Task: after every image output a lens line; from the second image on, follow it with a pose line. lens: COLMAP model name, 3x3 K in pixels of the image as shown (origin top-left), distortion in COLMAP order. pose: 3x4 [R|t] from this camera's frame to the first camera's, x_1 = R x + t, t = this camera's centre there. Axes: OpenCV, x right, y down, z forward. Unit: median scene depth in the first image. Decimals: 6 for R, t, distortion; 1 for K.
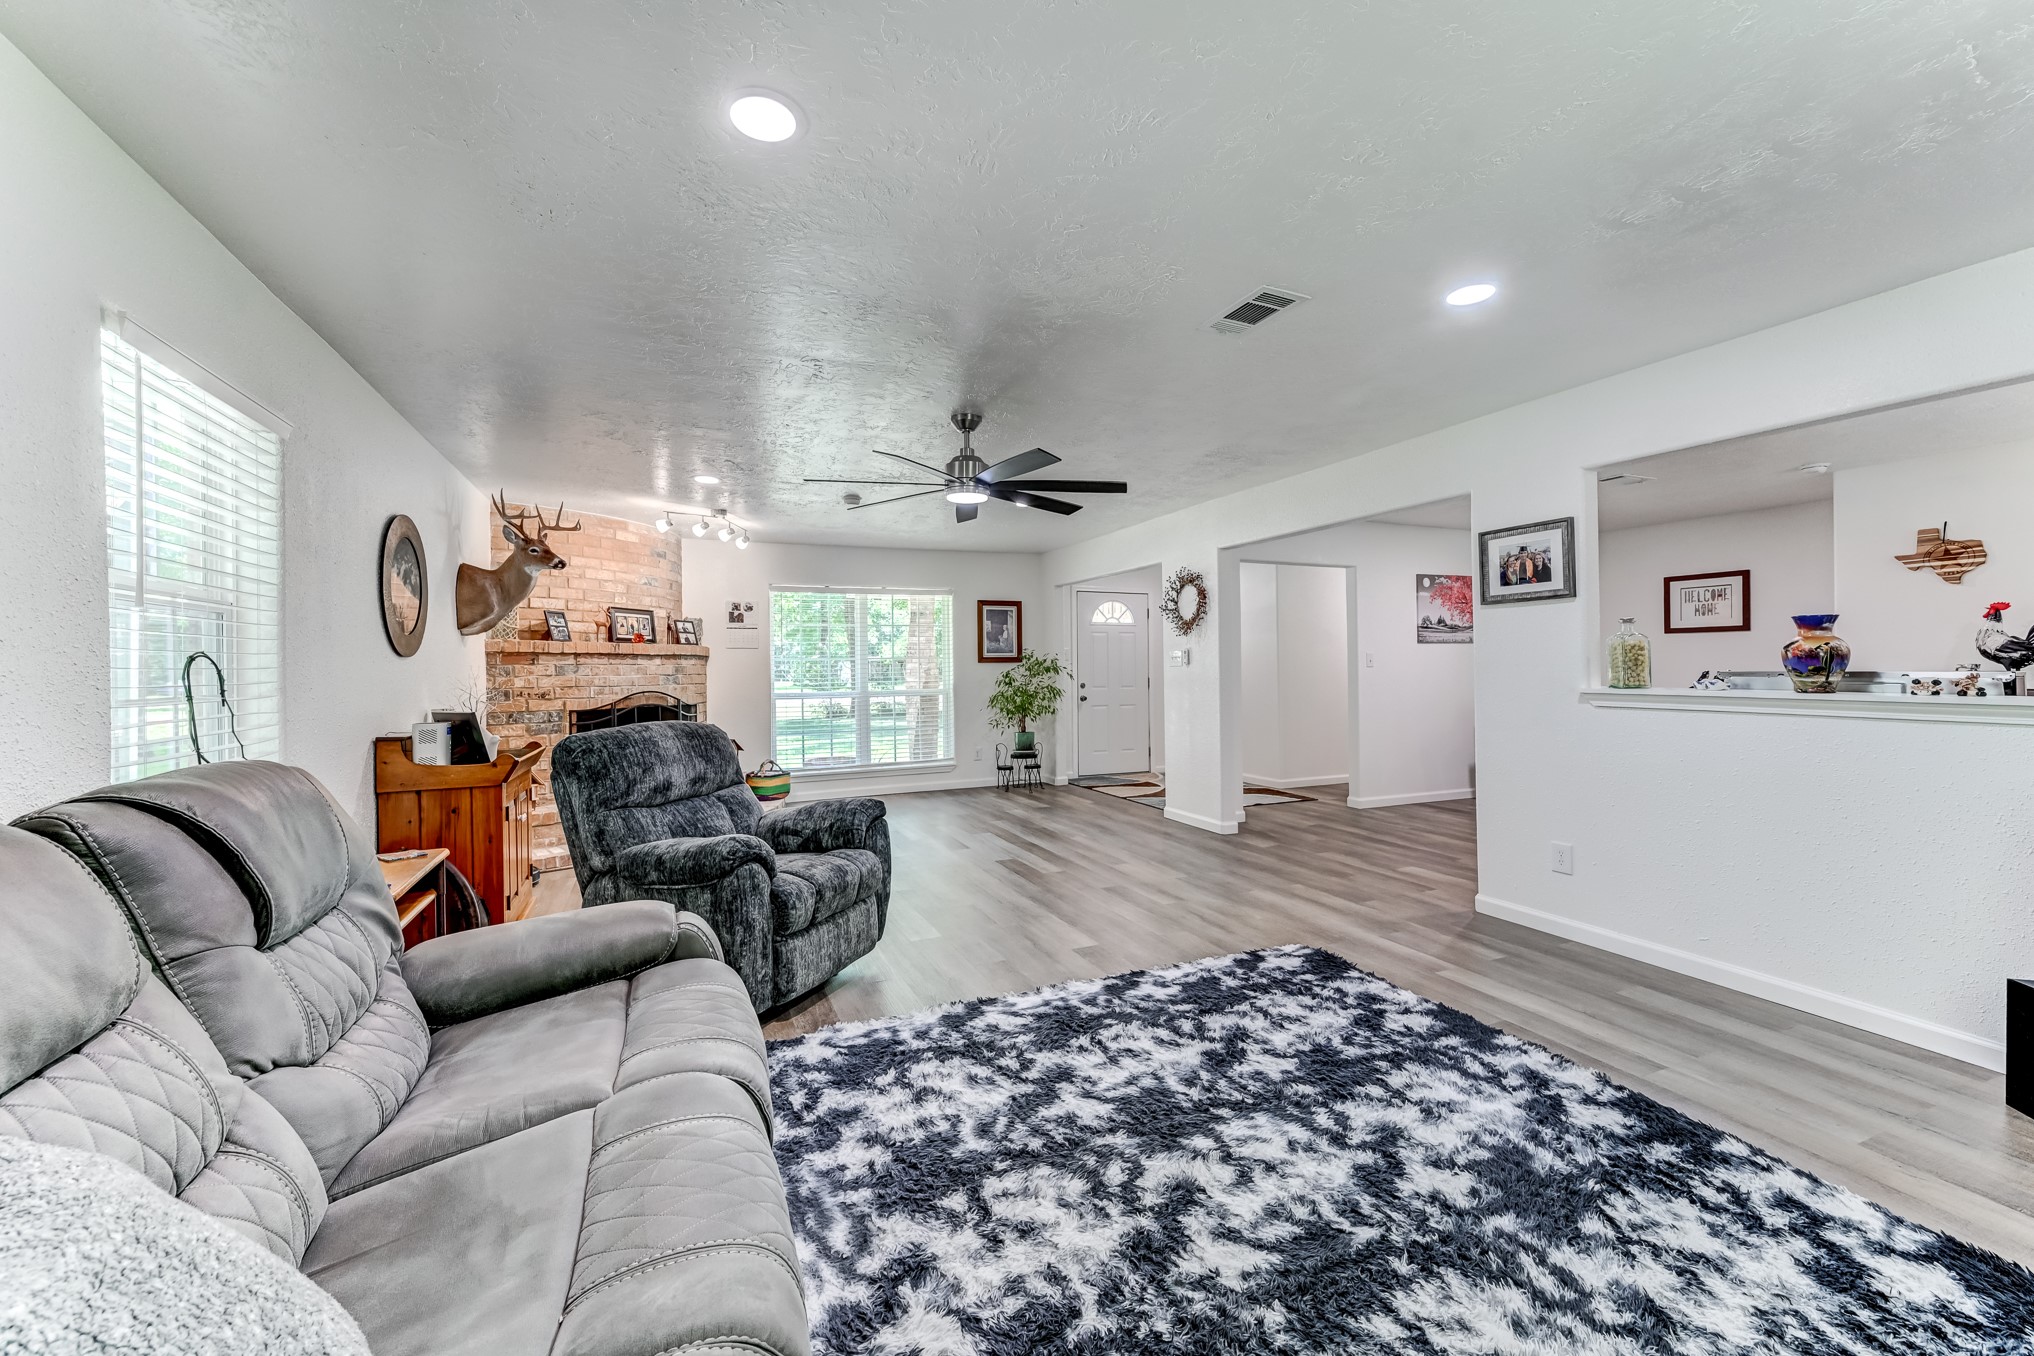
lens RADIAL K [[795.9, 0, 1019.6], [0, 795.9, 664.8], [0, 0, 1]] dist [0.007933, 0.000610]
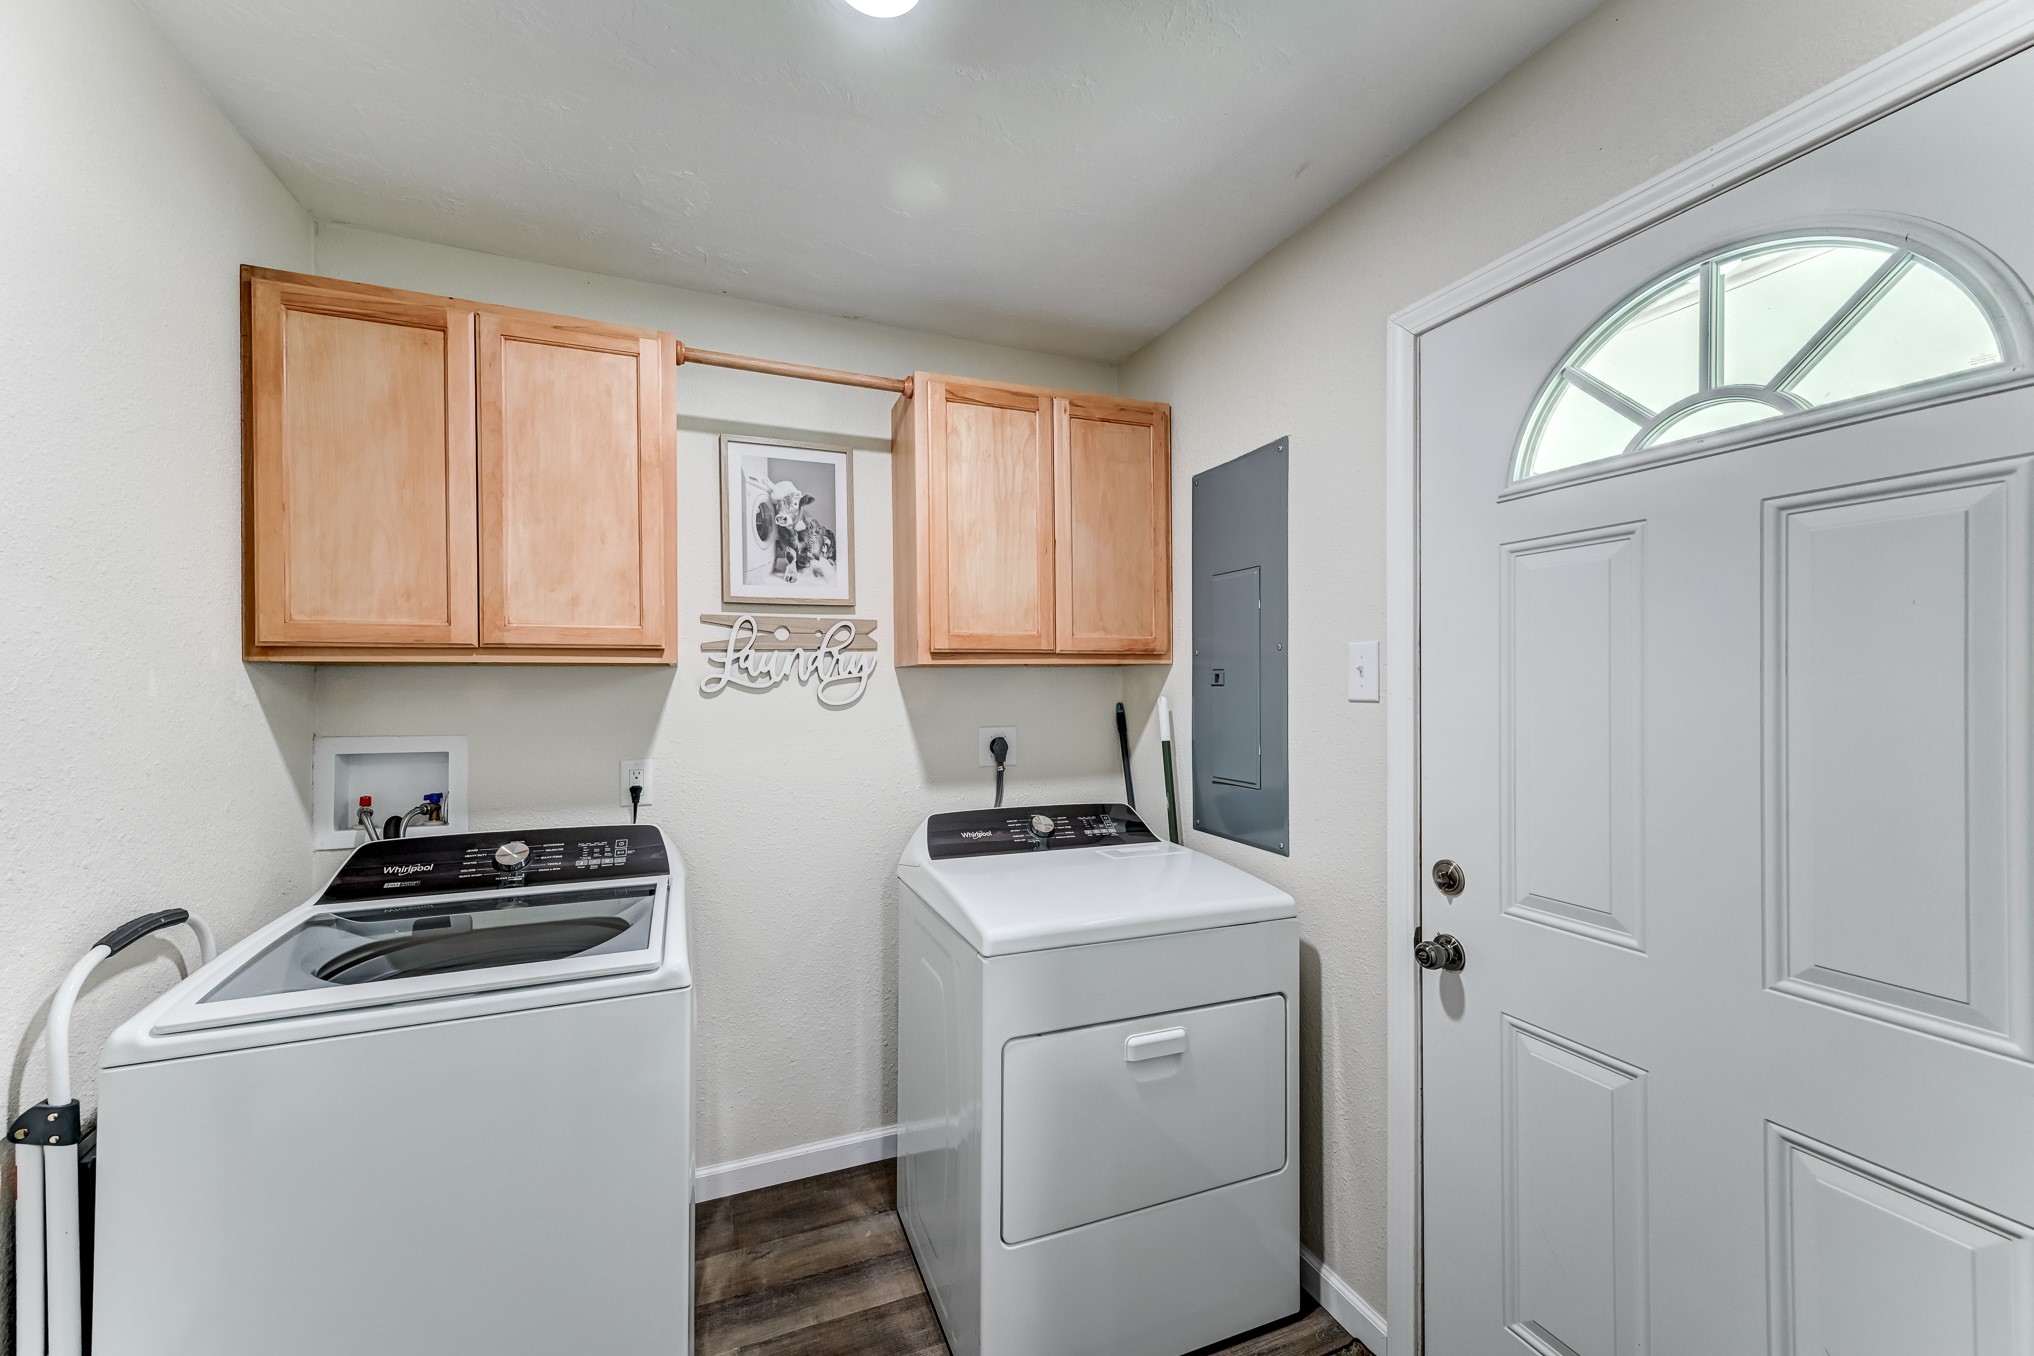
lens RADIAL K [[809.4, 0, 1027.1], [0, 809.4, 686.4], [0, 0, 1]] dist [0.013851, 0.000101]
pose [[-0.022146, 0.011434, -0.999689, 0.370975], [0.006499, 0.999915, 0.011292, -0.024332], [0.999734, -0.006247, -0.022218, 1.351505]]
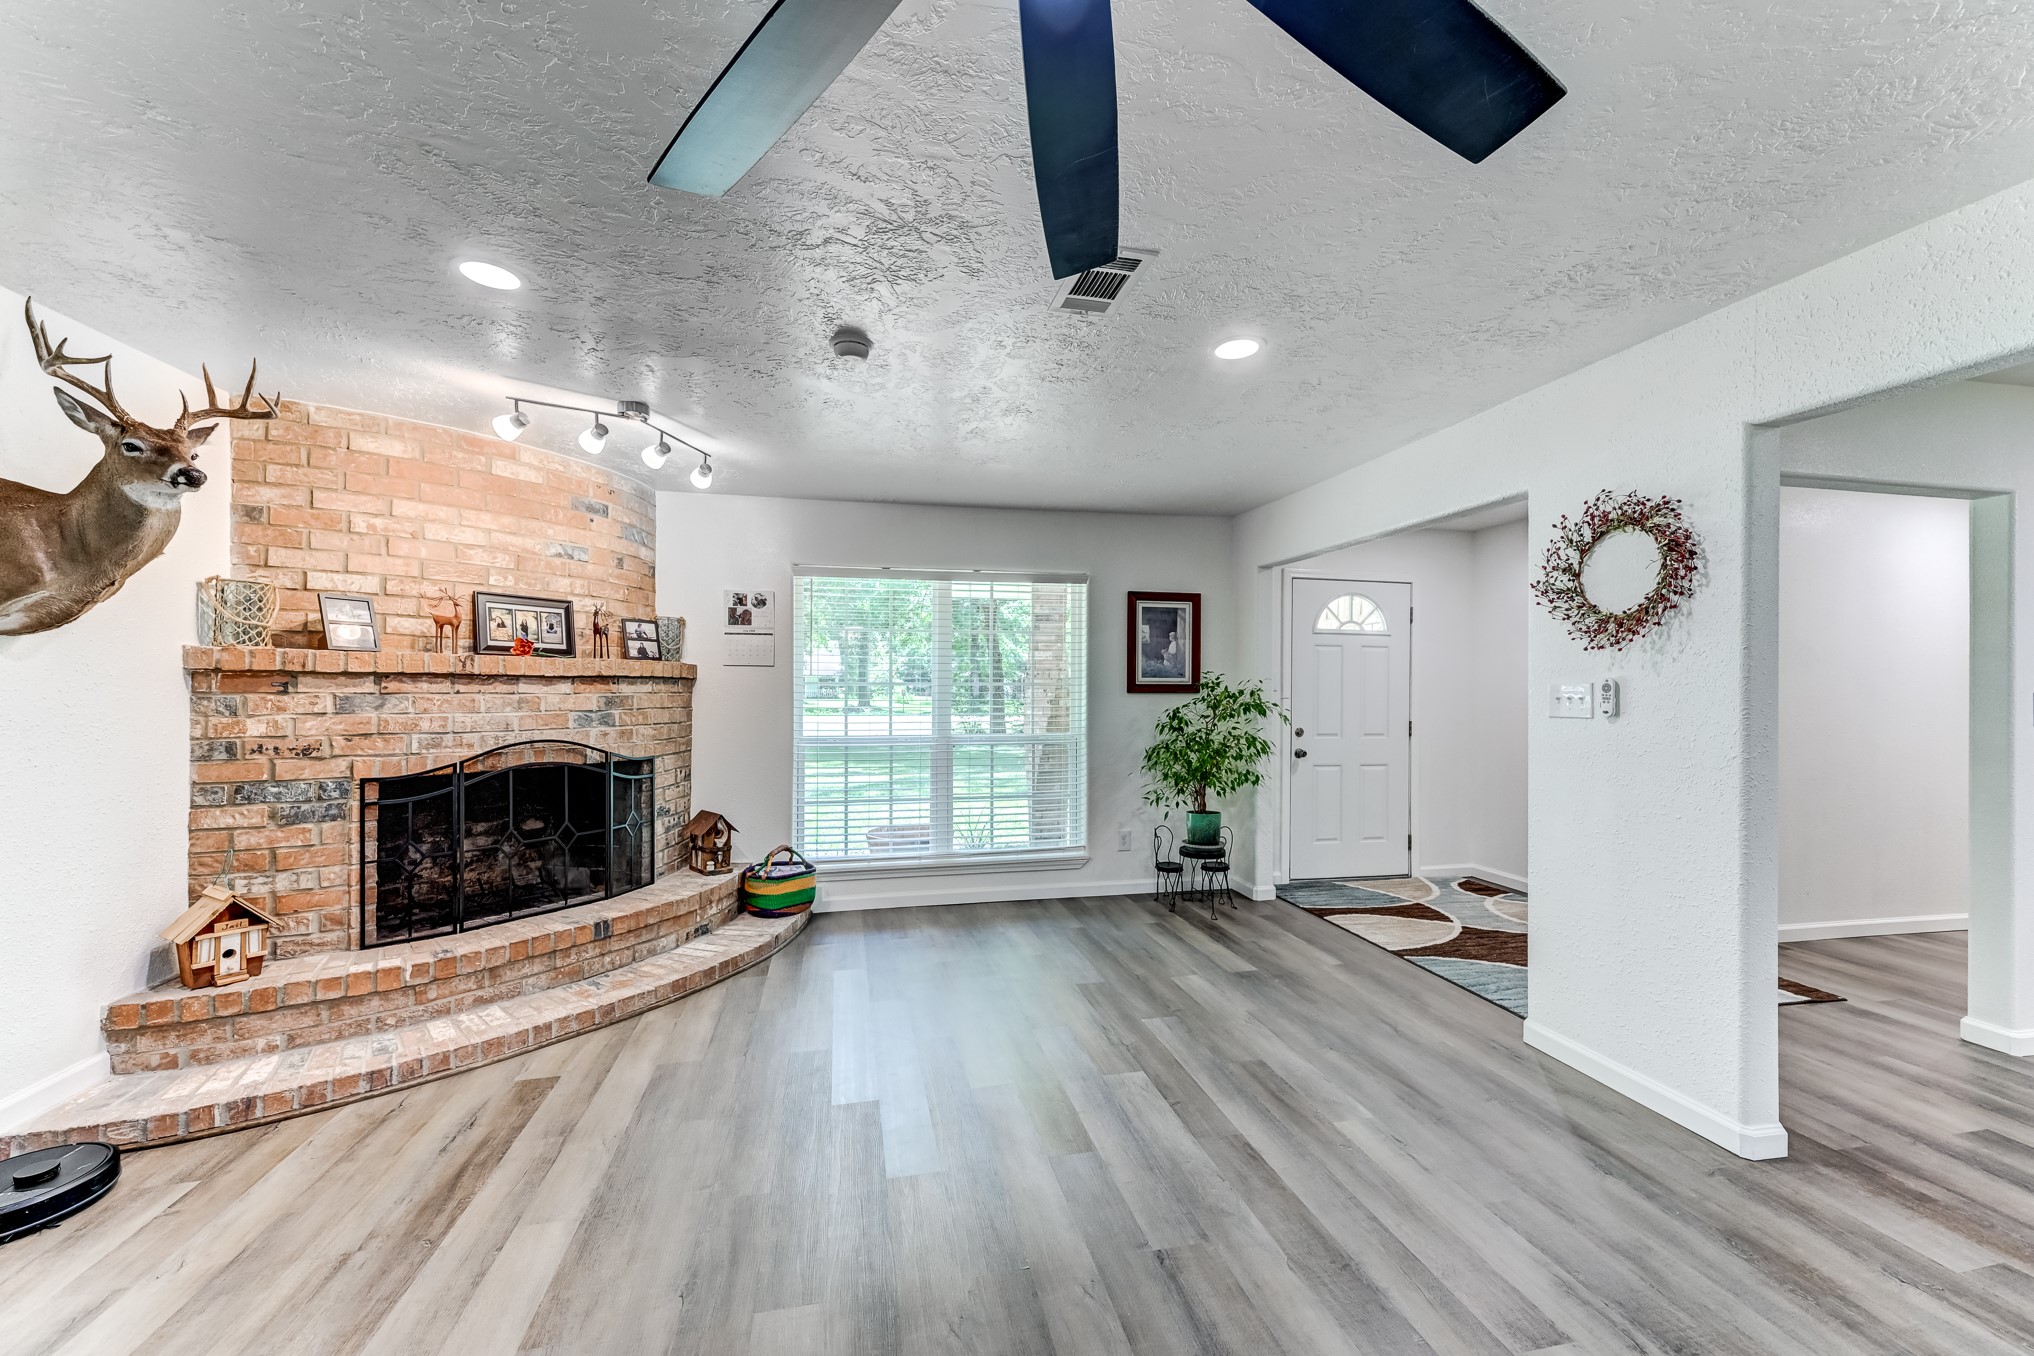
lens RADIAL K [[788.3, 0, 1016.4], [0, 788.3, 687.8], [0, 0, 1]] dist [0.008076, 0.000282]
pose [[0.980198, 0.016625, -0.197323, -0.021913], [-0.015081, 0.999843, 0.009322, -0.015465], [0.197447, -0.006161, 0.980294, 0.534621]]
